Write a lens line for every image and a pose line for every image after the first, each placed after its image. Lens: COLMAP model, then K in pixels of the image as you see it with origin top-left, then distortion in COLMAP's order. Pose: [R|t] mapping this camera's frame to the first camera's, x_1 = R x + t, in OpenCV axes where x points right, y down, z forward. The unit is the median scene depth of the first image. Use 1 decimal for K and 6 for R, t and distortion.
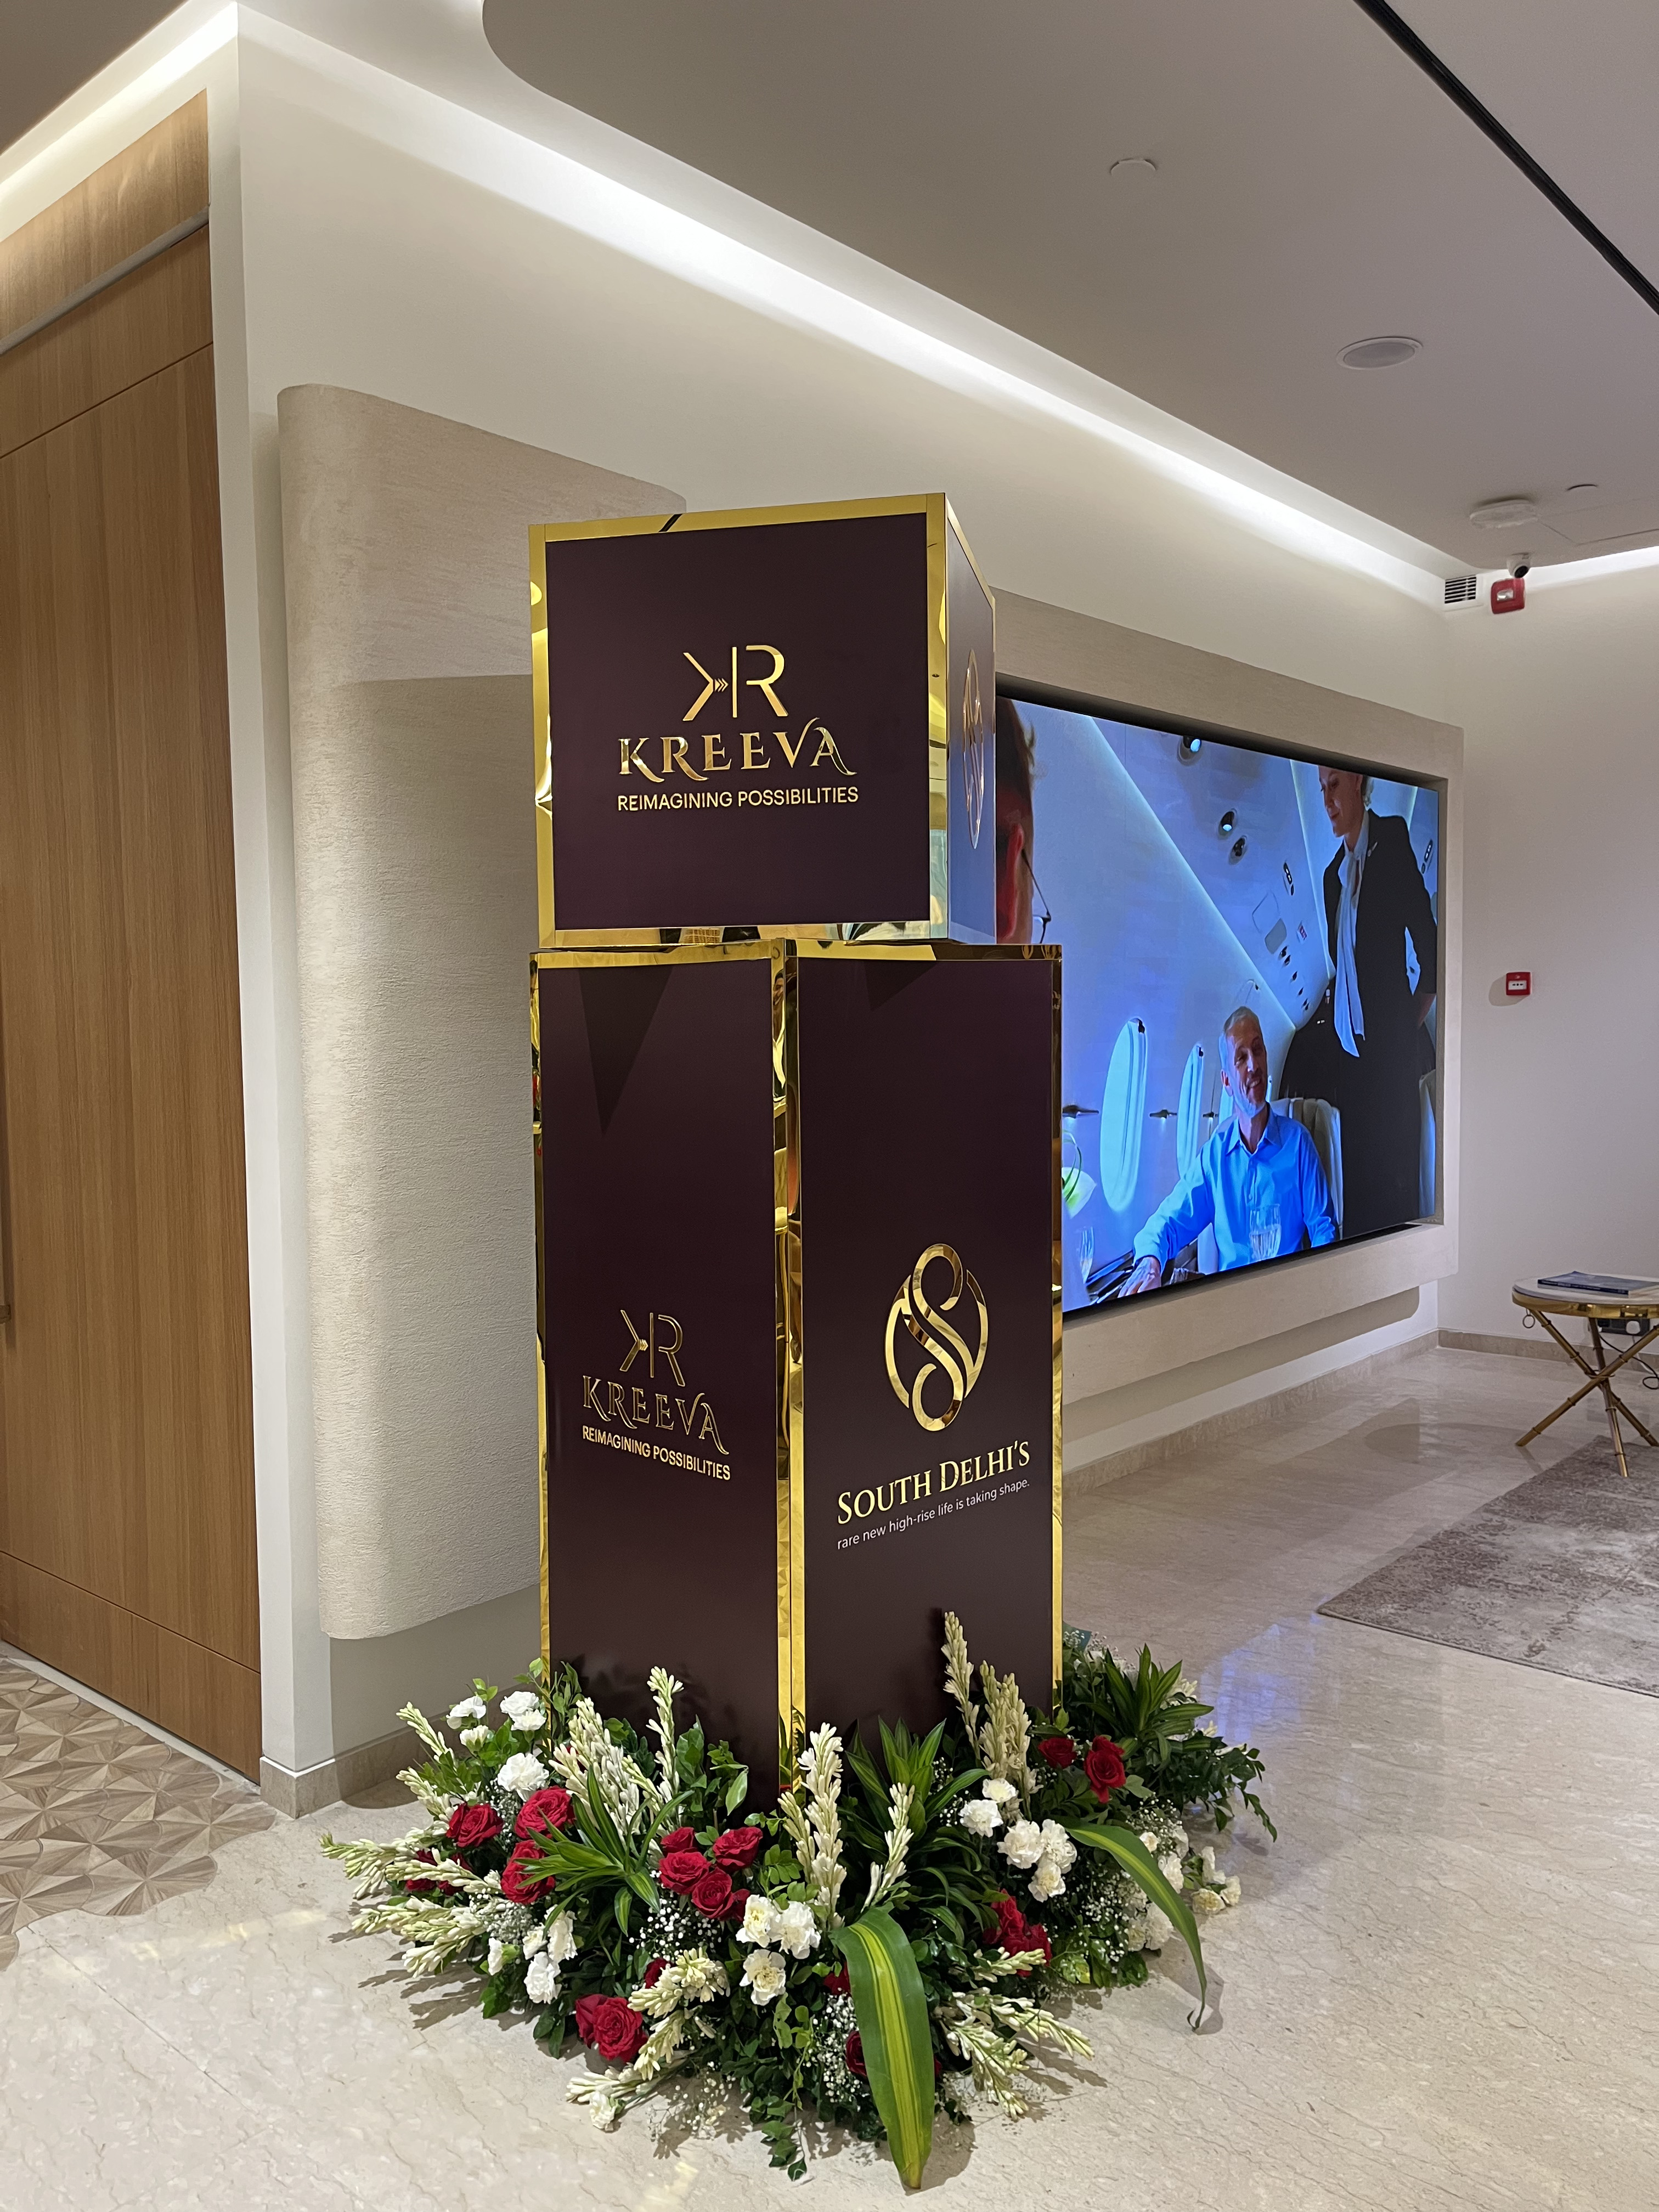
lens RADIAL K [[1680.3, 0, 764.5], [0, 1680.3, 1072.4], [0, 0, 1]] dist [0.065826, -0.078917]
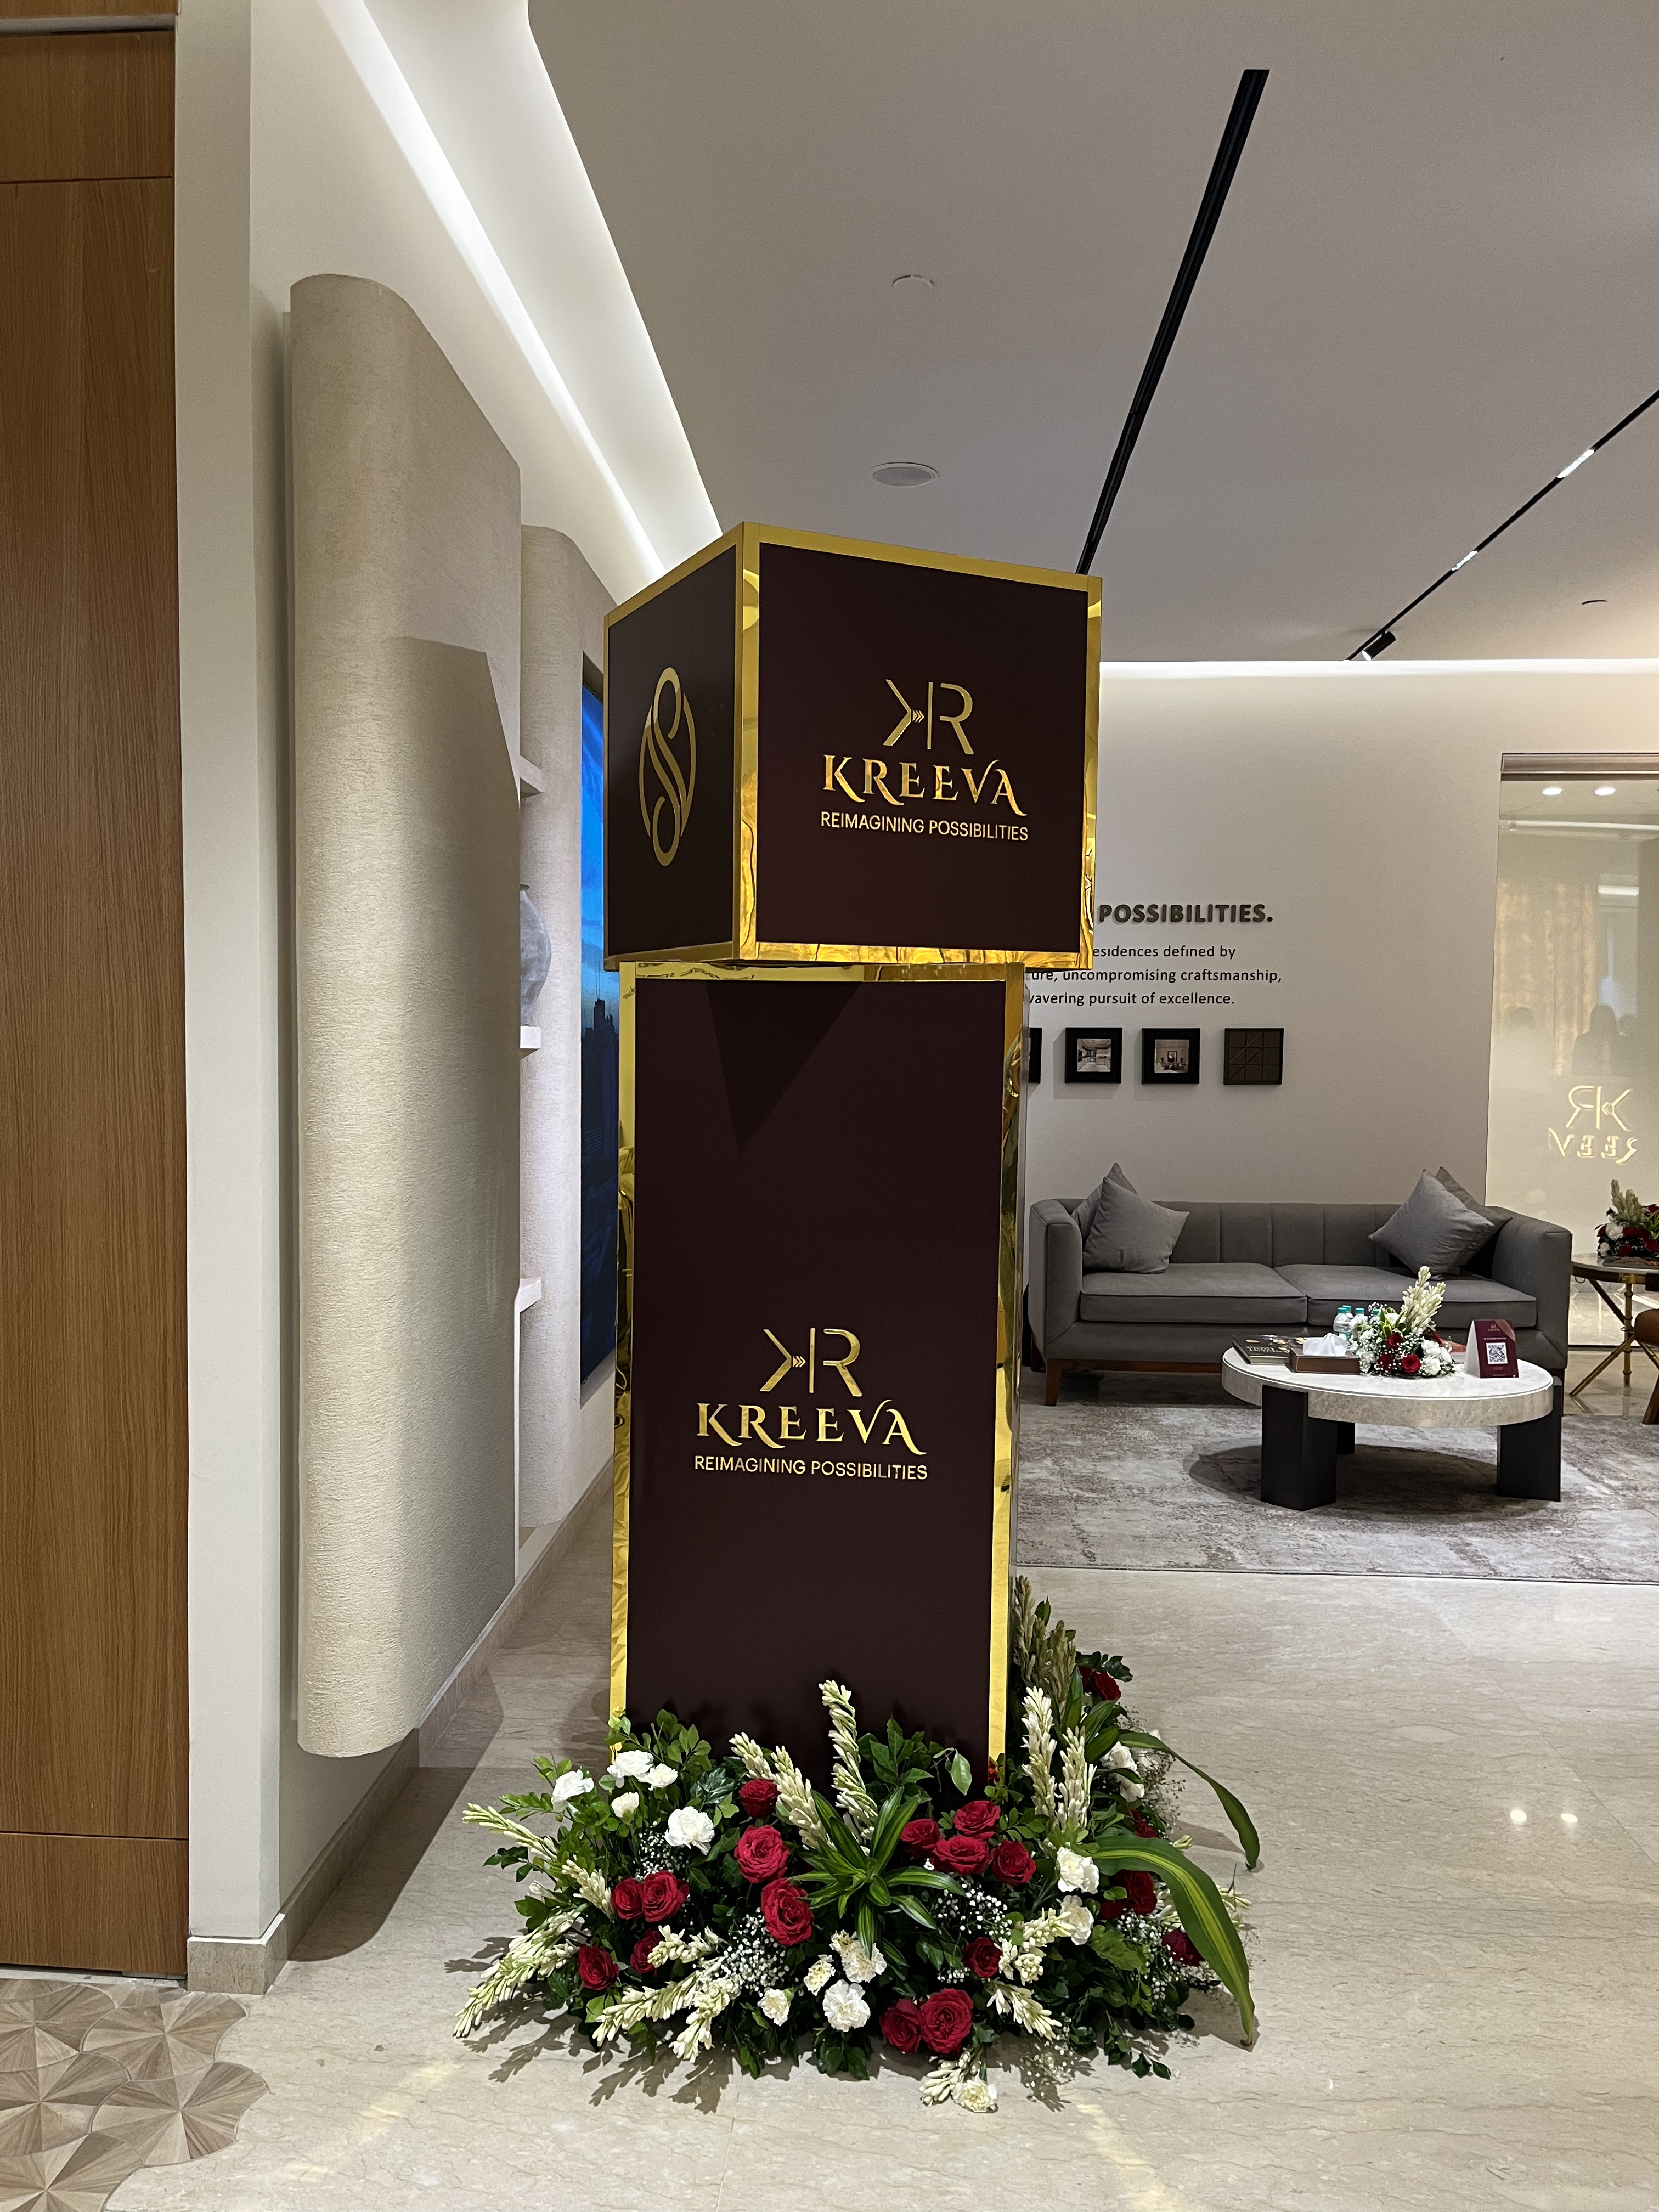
lens RADIAL K [[1680.3, 0, 898.5], [0, 1680.3, 1080.0], [0, 0, 1]] dist [0.065826, -0.078917]
pose [[0.776936, 0.005286, 0.629557, -0.680796], [0.001056, 0.999952, -0.009700, 0.005315], [-0.629578, 0.008201, 0.776894, 0.196548]]
